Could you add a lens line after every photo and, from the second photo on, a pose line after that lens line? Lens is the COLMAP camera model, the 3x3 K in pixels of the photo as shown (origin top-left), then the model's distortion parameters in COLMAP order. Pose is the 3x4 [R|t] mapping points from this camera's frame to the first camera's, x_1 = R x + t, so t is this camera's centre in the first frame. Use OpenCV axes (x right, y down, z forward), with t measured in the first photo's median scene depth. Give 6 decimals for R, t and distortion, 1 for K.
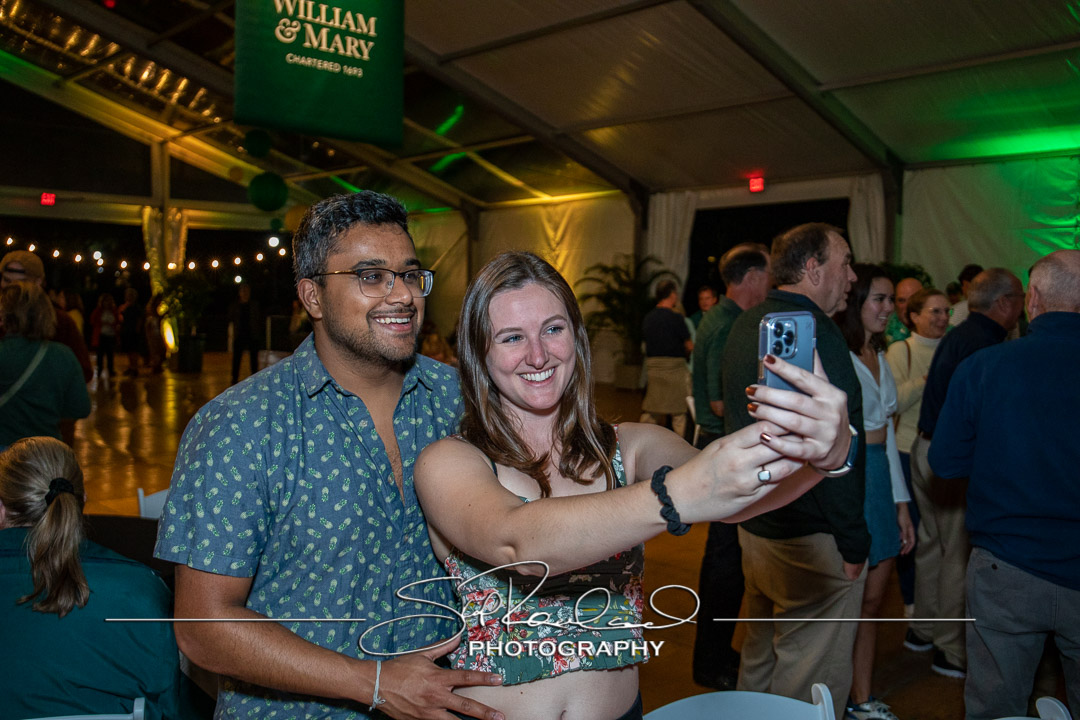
lens RADIAL K [[974.1, 0, 540.0], [0, 974.1, 360.0], [0, 0, 1]] dist [-0.000314, 0.018888]
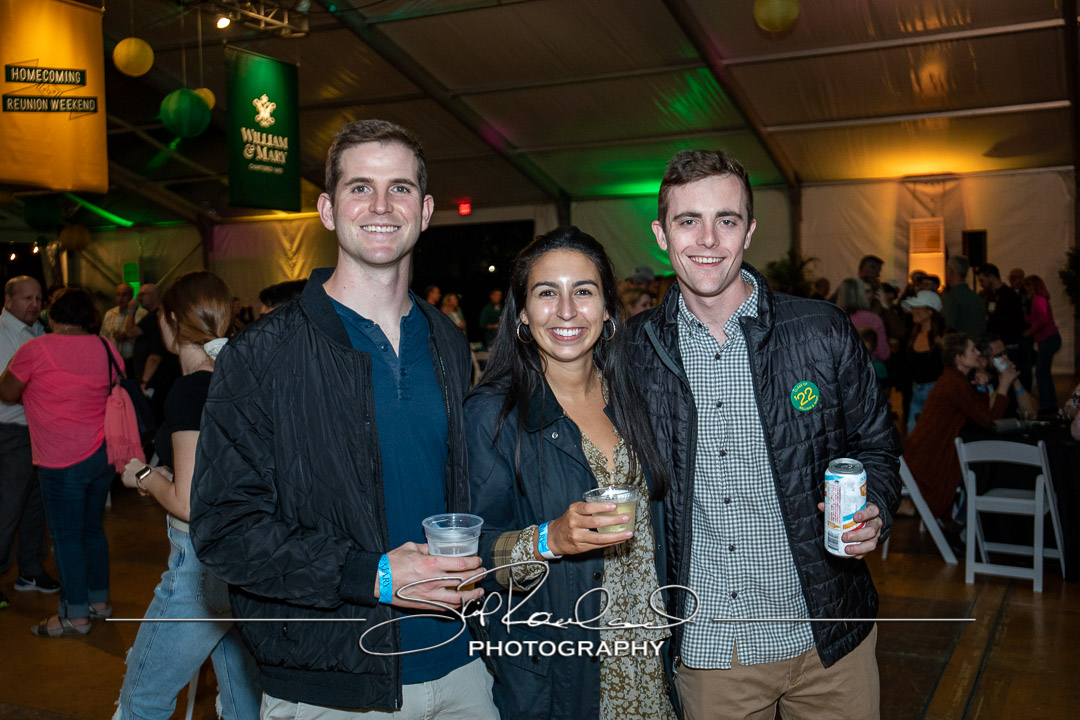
lens RADIAL K [[1222.3, 0, 540.0], [0, 1222.3, 360.0], [0, 0, 1]] dist [0.000363, 0.000366]
pose [[0.939837, -0.045489, 0.338581, -0.248328], [0.049027, 0.998796, -0.001900, 0.030557], [-0.338087, 0.018385, 0.940935, -0.576211]]
